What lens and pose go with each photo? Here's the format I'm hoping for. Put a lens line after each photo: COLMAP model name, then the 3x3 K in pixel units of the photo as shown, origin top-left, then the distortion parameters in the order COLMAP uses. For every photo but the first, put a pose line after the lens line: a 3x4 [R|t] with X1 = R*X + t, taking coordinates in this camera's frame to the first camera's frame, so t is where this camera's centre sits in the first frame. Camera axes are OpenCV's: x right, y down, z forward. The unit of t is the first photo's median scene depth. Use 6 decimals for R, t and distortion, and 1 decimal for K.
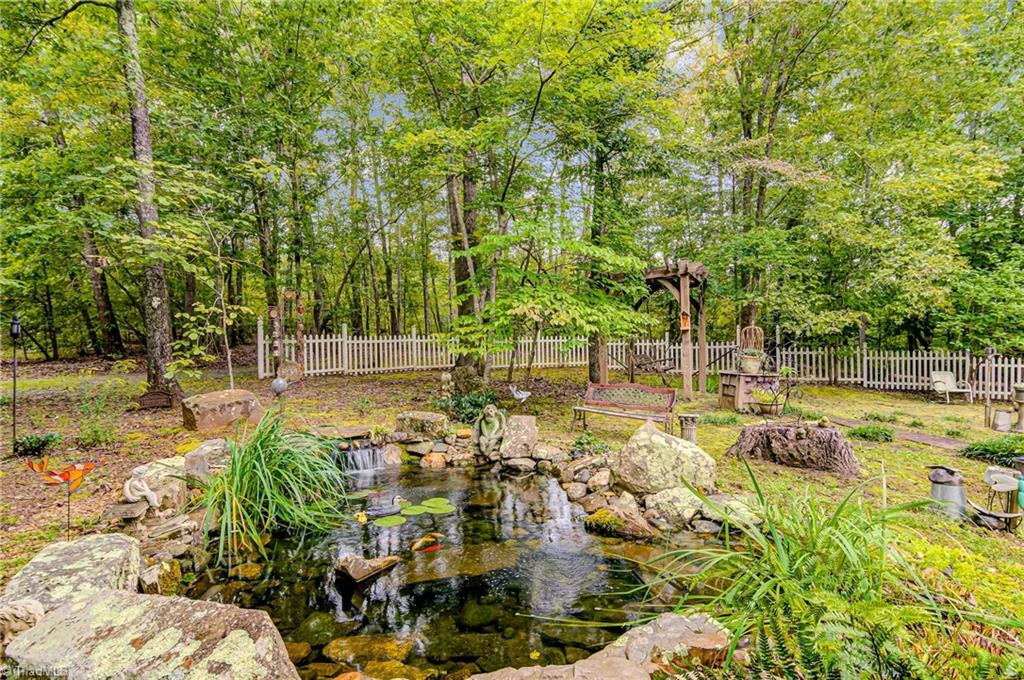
lens RADIAL K [[550.5, 0, 506.4], [0, 550.5, 358.3], [0, 0, 1]] dist [0.005458, -0.006479]
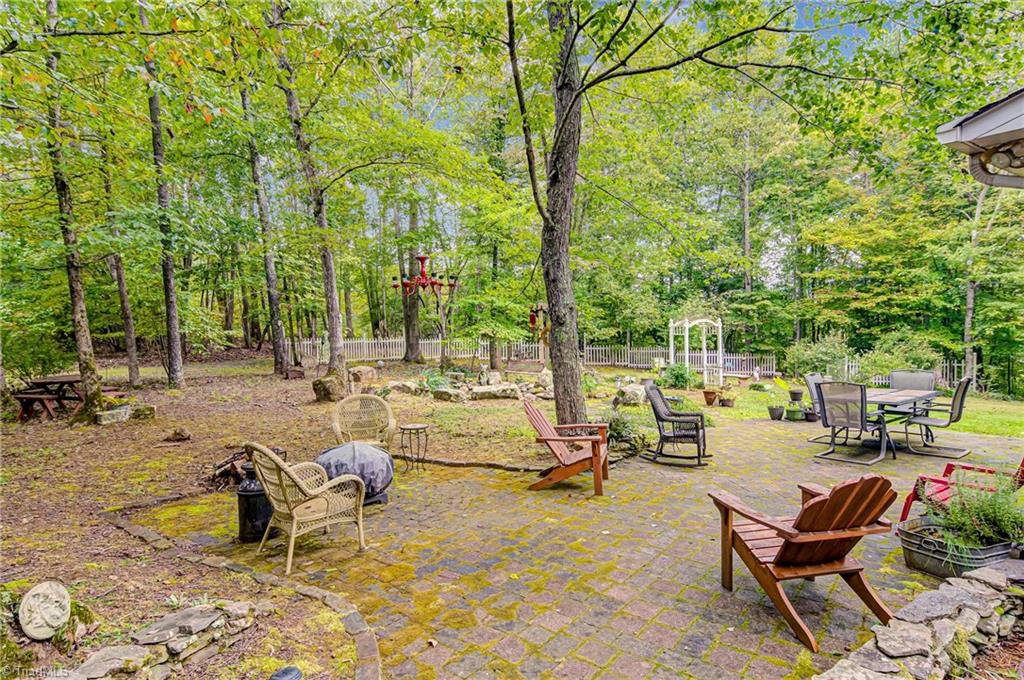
lens RADIAL K [[550.5, 0, 514.6], [0, 550.5, 343.7], [0, 0, 1]] dist [0.005458, -0.006479]
pose [[0.948938, -0.001516, 0.315458, -0.524099], [0.008362, 0.999758, -0.020352, 0.015687], [-0.315351, 0.021951, 0.948721, -1.151485]]
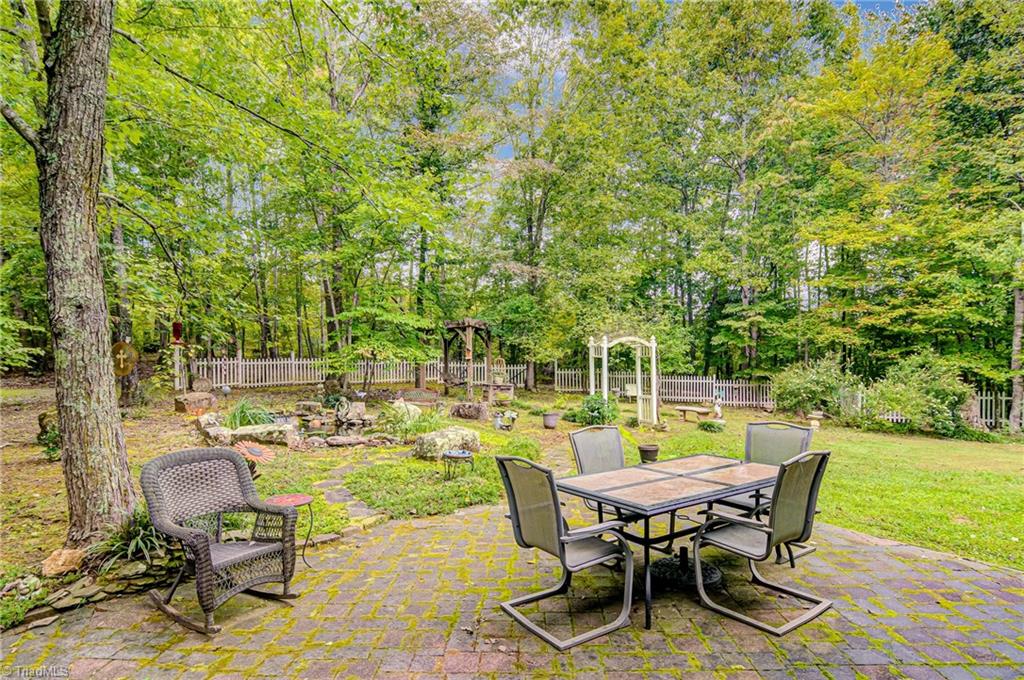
lens RADIAL K [[550.5, 0, 504.4], [0, 550.5, 364.6], [0, 0, 1]] dist [0.005458, -0.006479]
pose [[0.975273, 0.006542, 0.220908, 0.078513], [-0.001846, 0.999768, -0.021458, 0.001876], [-0.220998, 0.020520, 0.975058, -0.890827]]
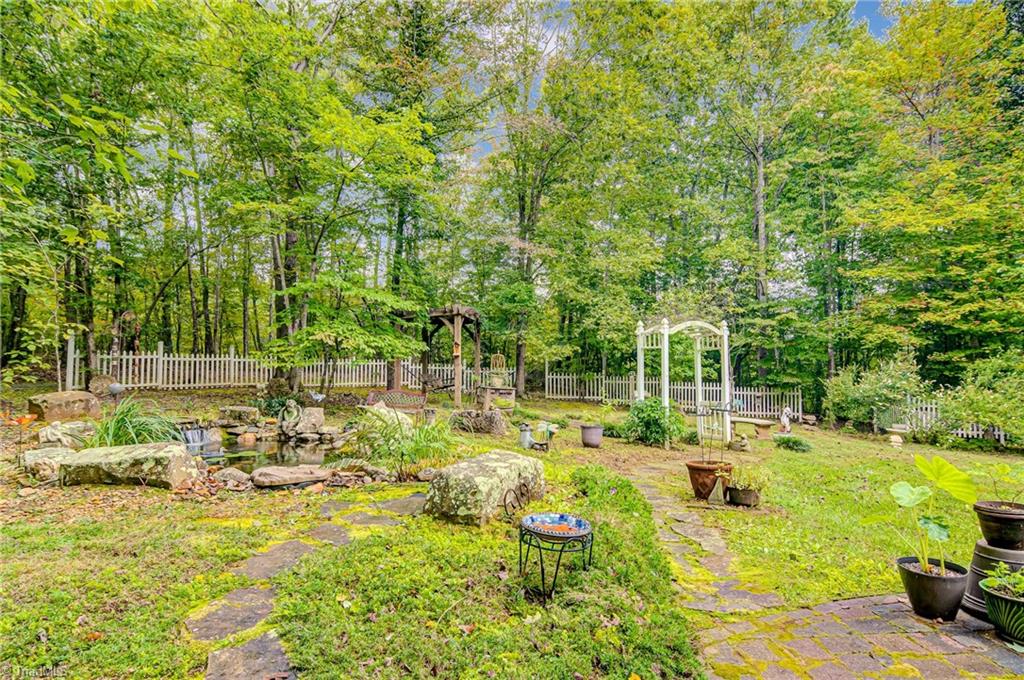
lens RADIAL K [[550.5, 0, 510.8], [0, 550.5, 344.4], [0, 0, 1]] dist [0.005458, -0.006479]
pose [[0.952928, 0.035432, 0.301120, 0.058595], [-0.012838, 0.996973, -0.076683, 0.030004], [-0.302926, 0.069207, 0.950498, -0.425972]]
